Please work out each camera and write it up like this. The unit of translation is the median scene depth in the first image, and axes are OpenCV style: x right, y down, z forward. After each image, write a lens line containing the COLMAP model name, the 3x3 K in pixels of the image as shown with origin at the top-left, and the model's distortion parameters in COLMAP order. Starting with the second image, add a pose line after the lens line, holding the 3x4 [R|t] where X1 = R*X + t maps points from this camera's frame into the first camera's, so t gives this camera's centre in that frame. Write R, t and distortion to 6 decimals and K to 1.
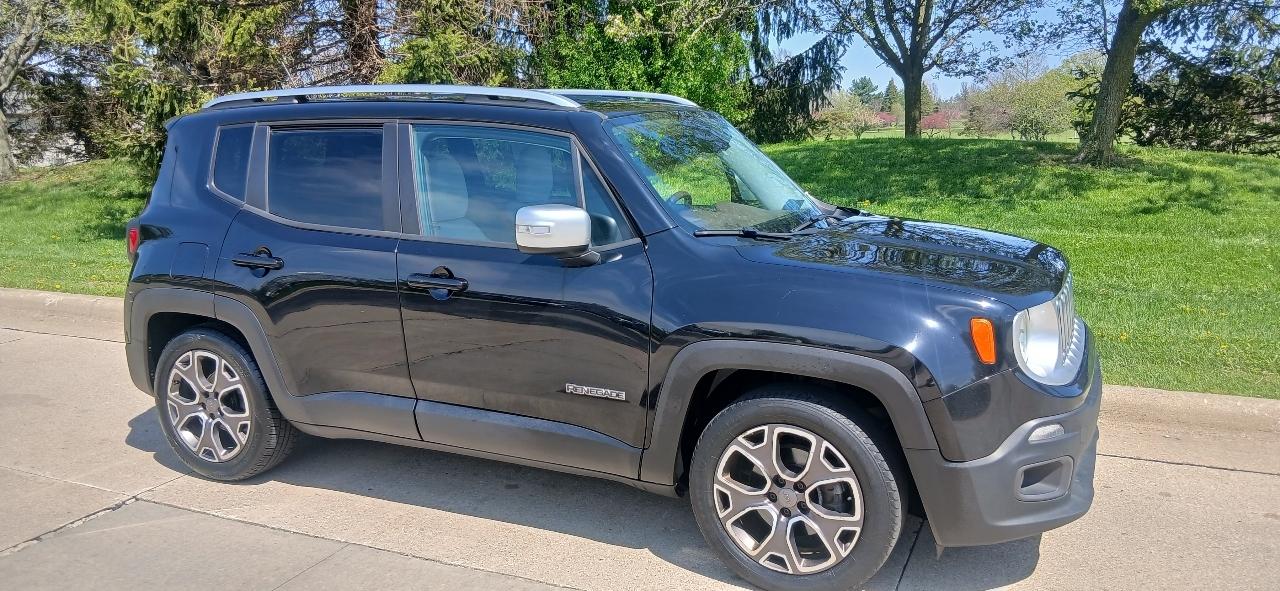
lens RADIAL K [[1036.9, 0, 646.6], [0, 1036.9, 291.8], [0, 0, 1]] dist [0.095093, -0.151160]
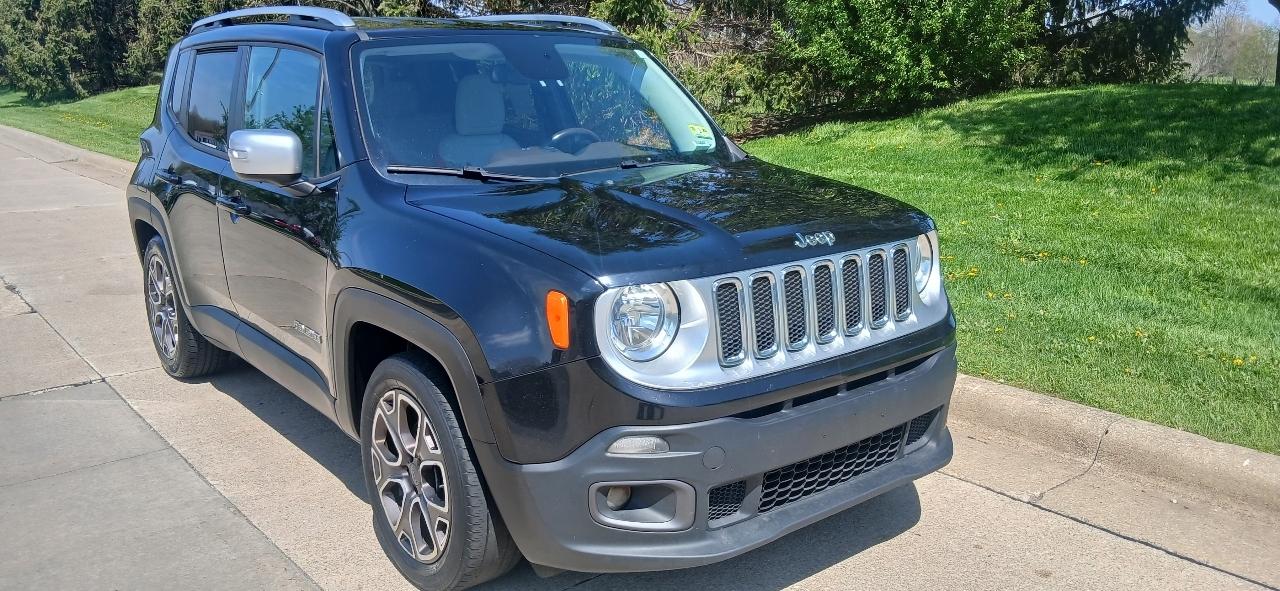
lens RADIAL K [[1072.8, 0, 645.5], [0, 1072.8, 291.7], [0, 0, 1]] dist [0.033194, -0.008110]
pose [[0.899730, 0.105821, -0.423424, 0.512615], [-0.086046, 0.994128, 0.065612, -0.024318], [0.427881, -0.022599, 0.903553, 0.200404]]
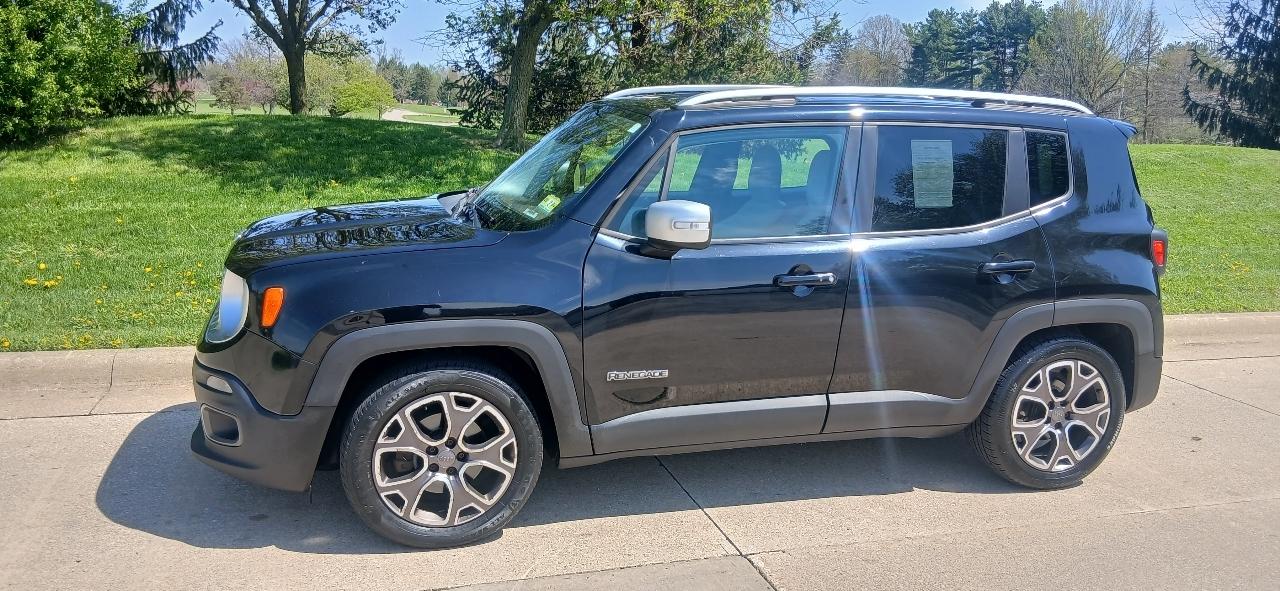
lens RADIAL K [[1036.9, 0, 632.9], [0, 1036.9, 297.4], [0, 0, 1]] dist [0.095093, -0.151160]
pose [[0.768127, -0.069998, 0.636460, -0.398023], [0.051337, 0.997539, 0.047752, -0.018693], [-0.638237, -0.004006, 0.769830, 0.094718]]
